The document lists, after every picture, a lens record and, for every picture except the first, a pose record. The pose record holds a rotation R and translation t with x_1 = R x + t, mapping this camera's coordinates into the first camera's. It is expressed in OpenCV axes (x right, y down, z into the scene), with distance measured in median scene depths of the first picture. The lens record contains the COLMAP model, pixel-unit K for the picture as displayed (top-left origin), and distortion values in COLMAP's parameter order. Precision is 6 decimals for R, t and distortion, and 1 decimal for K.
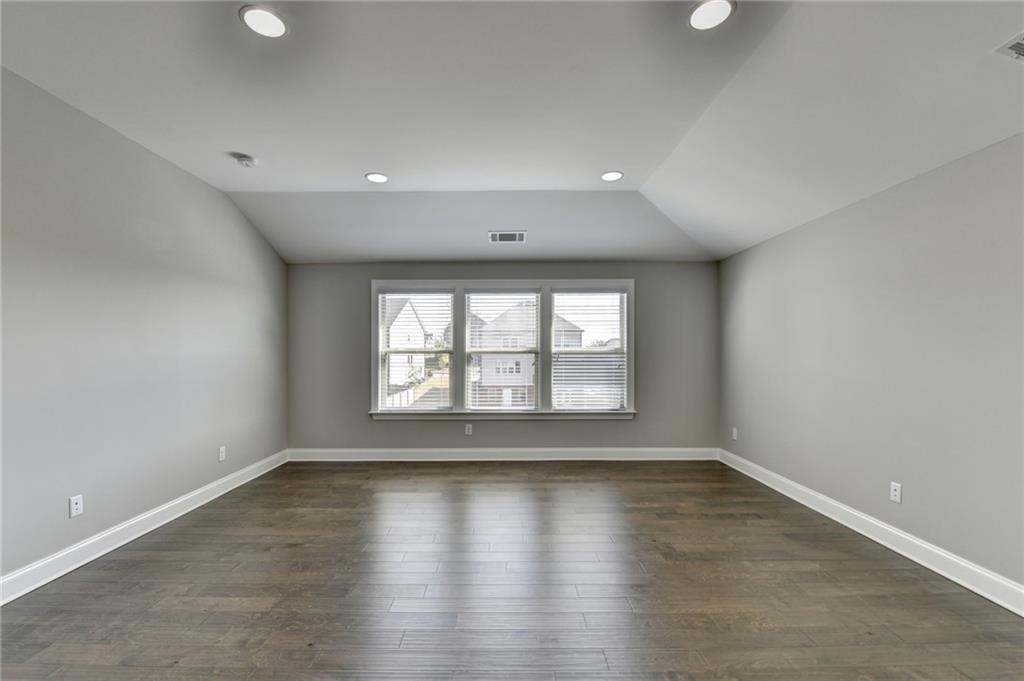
lens RADIAL K [[444.6, 0, 498.0], [0, 444.6, 350.6], [0, 0, 1]] dist [-0.016146, -0.000525]
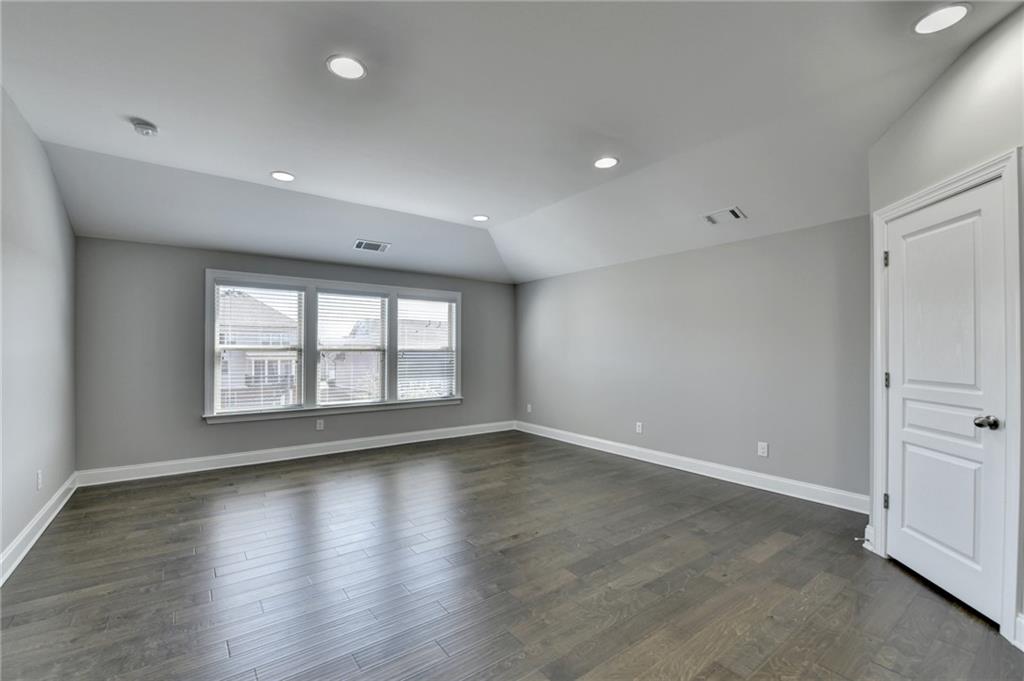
lens RADIAL K [[428.9, 0, 510.7], [0, 428.9, 344.4], [0, 0, 1]] dist [-0.015799, -0.000399]
pose [[0.802213, 0.012802, 0.596901, -0.329822], [-0.006641, 0.999900, -0.012520, 0.000743], [-0.597001, 0.006079, 0.802217, -0.064974]]
